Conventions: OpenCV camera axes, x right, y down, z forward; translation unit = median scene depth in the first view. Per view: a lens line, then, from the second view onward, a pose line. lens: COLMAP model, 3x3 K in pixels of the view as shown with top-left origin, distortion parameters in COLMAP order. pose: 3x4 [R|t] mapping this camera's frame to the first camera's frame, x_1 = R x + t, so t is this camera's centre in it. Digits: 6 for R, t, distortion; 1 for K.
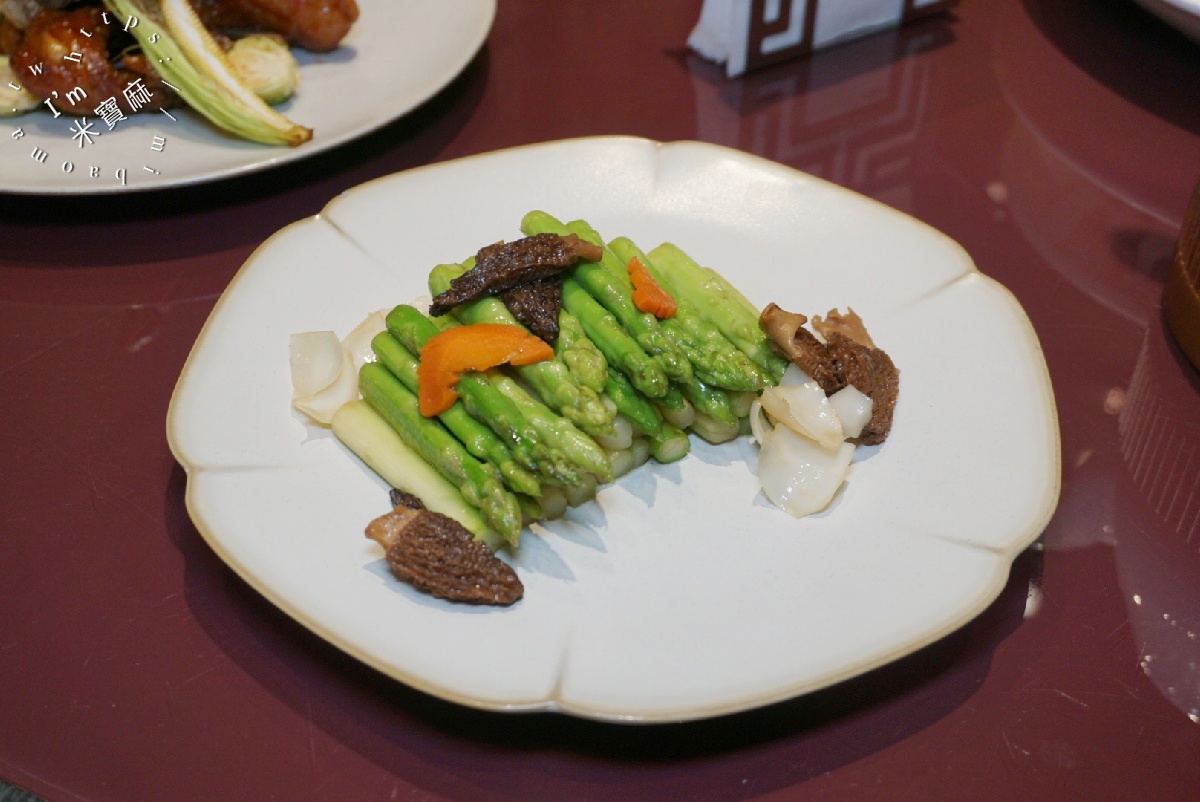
lens RADIAL K [[1417.4, 0, 600.0], [0, 1417.4, 401.0], [0, 0, 1]] dist [0.053597, 0.009317]
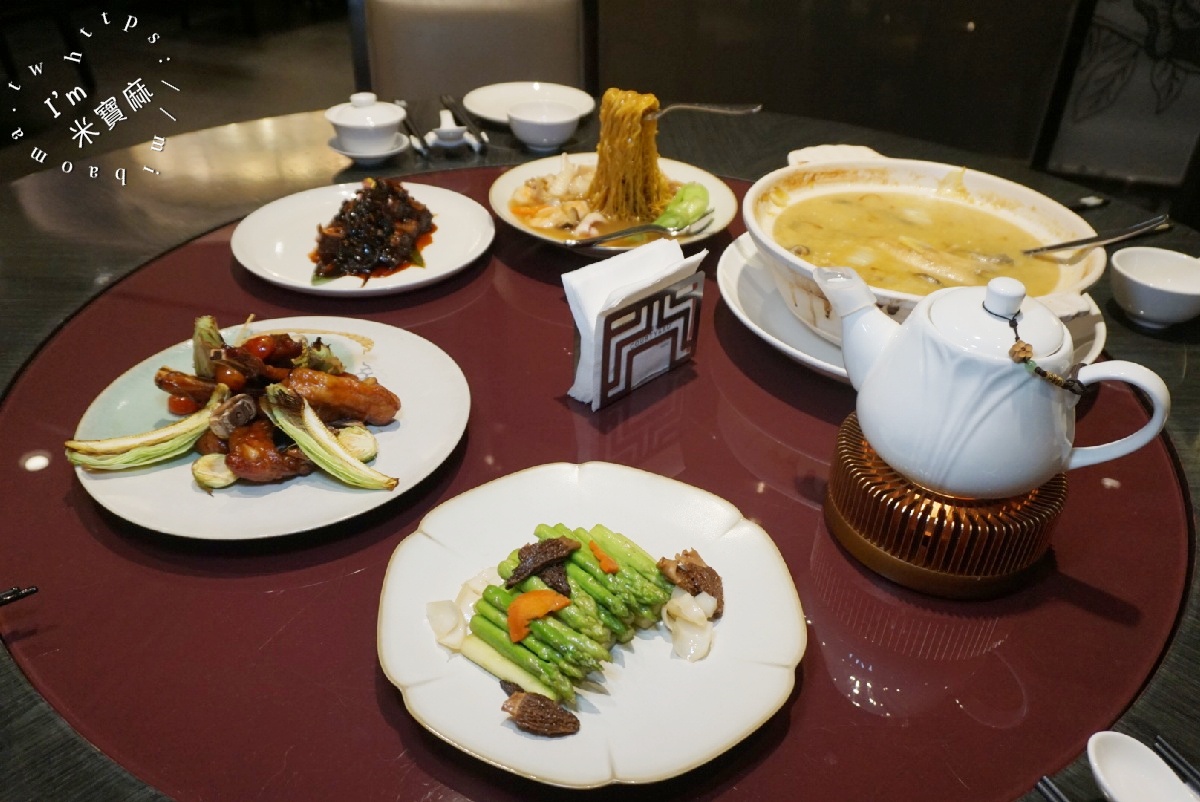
lens RADIAL K [[922.0, 0, 600.0], [0, 922.0, 401.0], [0, 0, 1]] dist [-0.000991, -0.000170]
pose [[0.974832, -0.109949, 0.193941, -0.214708], [0.128778, 0.987826, -0.087275, -0.195437], [-0.181984, 0.110054, 0.977123, -0.356752]]
